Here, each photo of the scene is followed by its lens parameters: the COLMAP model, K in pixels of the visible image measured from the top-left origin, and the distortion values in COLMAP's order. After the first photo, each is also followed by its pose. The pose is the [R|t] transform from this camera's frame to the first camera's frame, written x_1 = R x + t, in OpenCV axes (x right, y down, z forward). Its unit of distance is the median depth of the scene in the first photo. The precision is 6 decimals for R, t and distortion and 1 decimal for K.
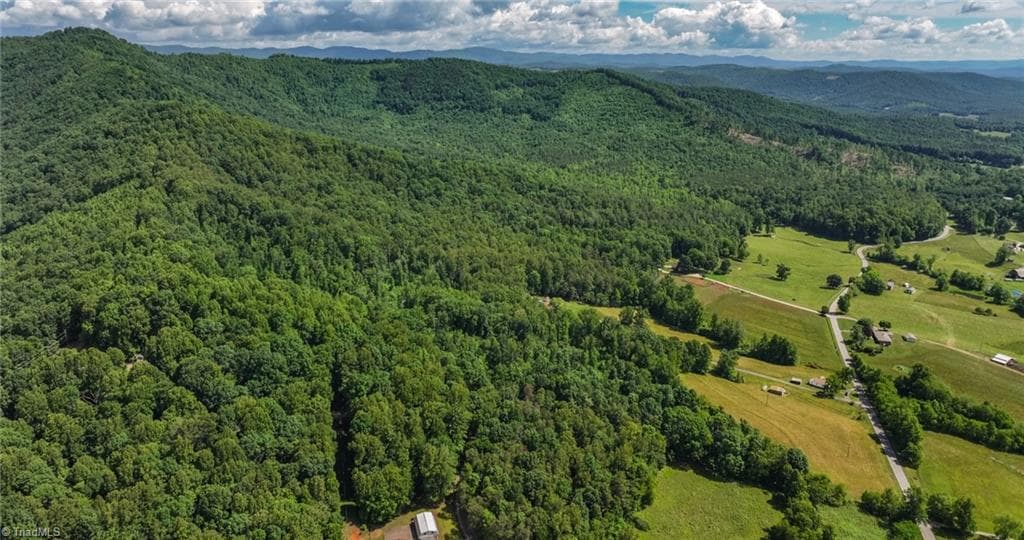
lens RADIAL K [[713.8, 0, 516.2], [0, 713.8, 278.0], [0, 0, 1]] dist [-0.002995, 0.020507]
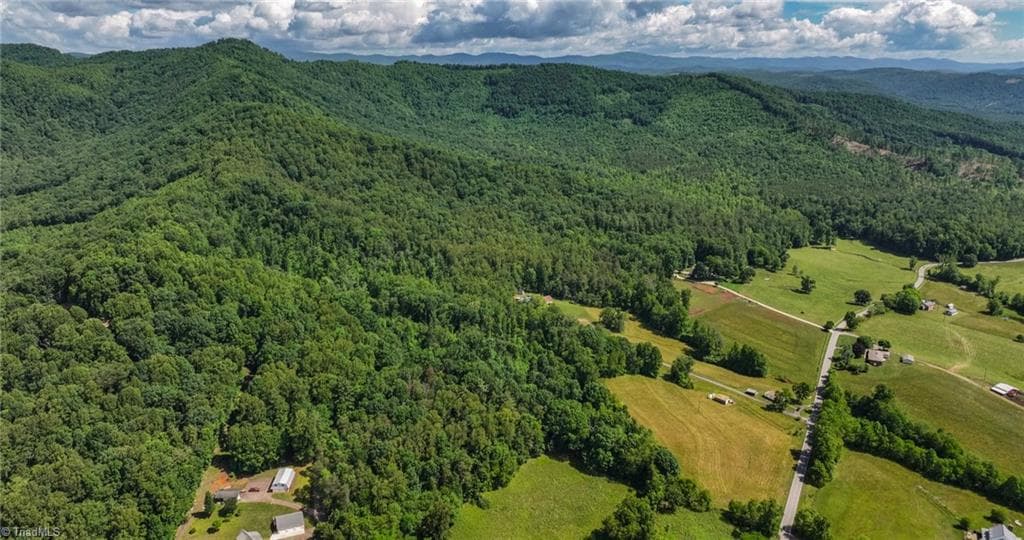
lens RADIAL K [[713.8, 0, 516.2], [0, 713.8, 278.0], [0, 0, 1]] dist [-0.002995, 0.020507]
pose [[0.978790, 0.053384, -0.197788, 0.153430], [-0.054676, 0.998504, -0.001074, 0.004336], [0.197435, 0.011866, 0.980244, -0.010848]]
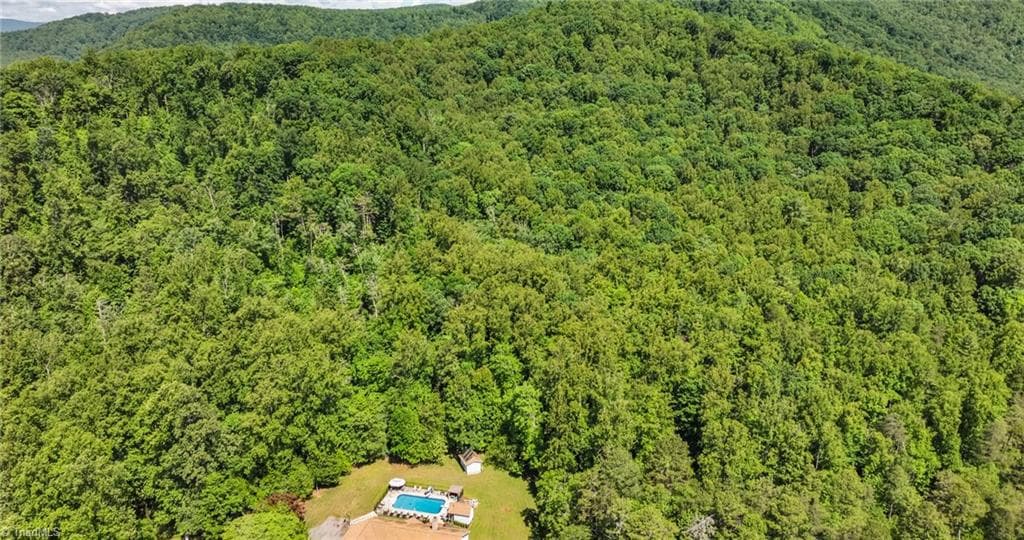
lens RADIAL K [[713.8, 0, 516.2], [0, 713.8, 278.0], [0, 0, 1]] dist [-0.002995, 0.020507]
pose [[0.439987, 0.260234, -0.859471, 0.167634], [-0.251603, 0.954480, 0.160199, -0.062973], [0.862037, 0.145760, 0.485435, 0.636701]]
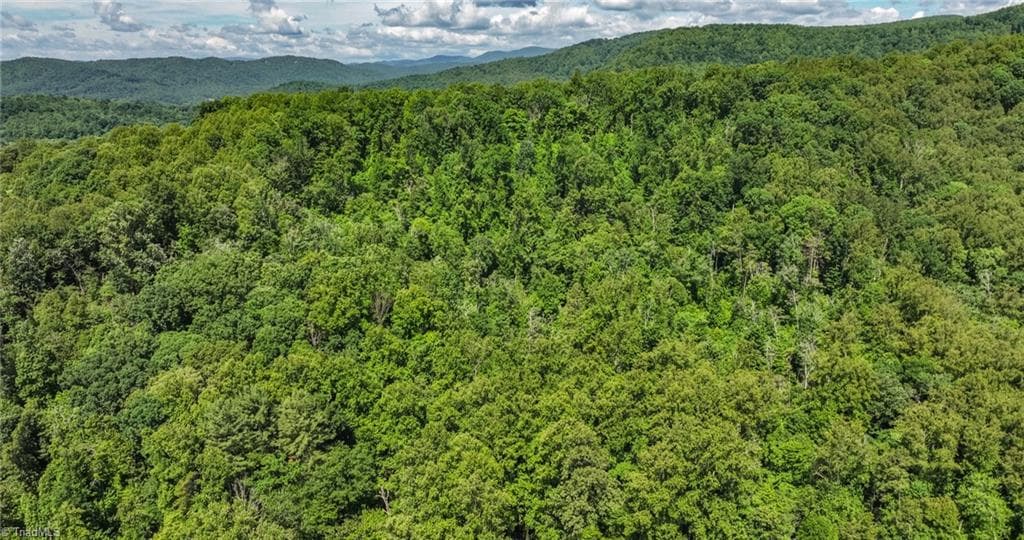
lens RADIAL K [[713.8, 0, 516.2], [0, 713.8, 278.0], [0, 0, 1]] dist [-0.002995, 0.020507]
pose [[-0.157659, 0.263230, -0.951764, 0.140557], [-0.280753, 0.912095, 0.298765, -0.065277], [0.946743, 0.314313, -0.069897, 0.641808]]
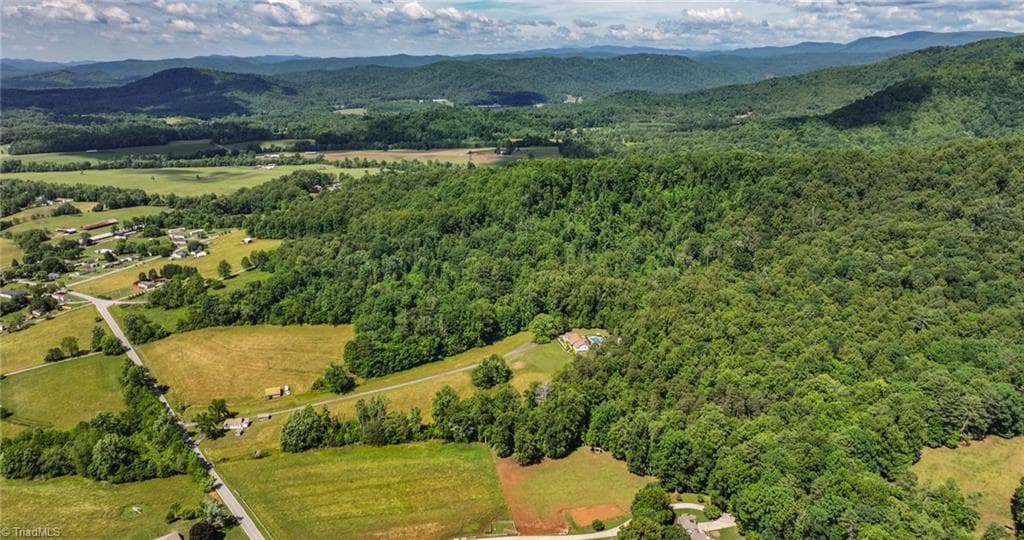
lens RADIAL K [[713.8, 0, 516.2], [0, 713.8, 278.0], [0, 0, 1]] dist [-0.002995, 0.020507]
pose [[-0.595944, 0.229063, -0.769663, 0.478857], [-0.230180, 0.869508, 0.437005, -0.249244], [0.769330, 0.437591, -0.465452, 0.902113]]
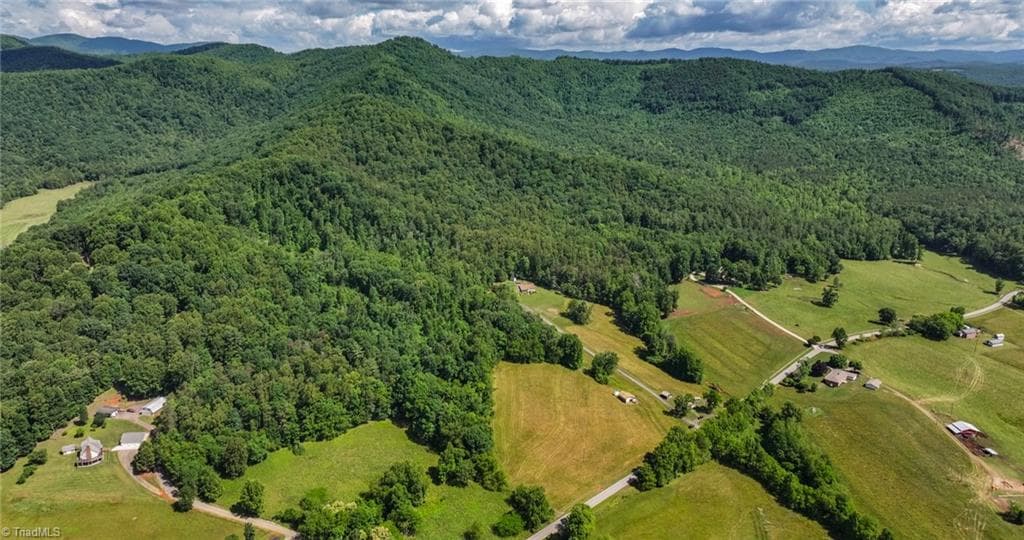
lens RADIAL K [[713.8, 0, 516.2], [0, 713.8, 278.0], [0, 0, 1]] dist [-0.002995, 0.020507]
pose [[0.879322, 0.131172, -0.457806, 0.368086], [-0.131793, 0.990800, 0.030748, -0.007146], [0.457627, 0.033298, 0.888520, 0.039114]]
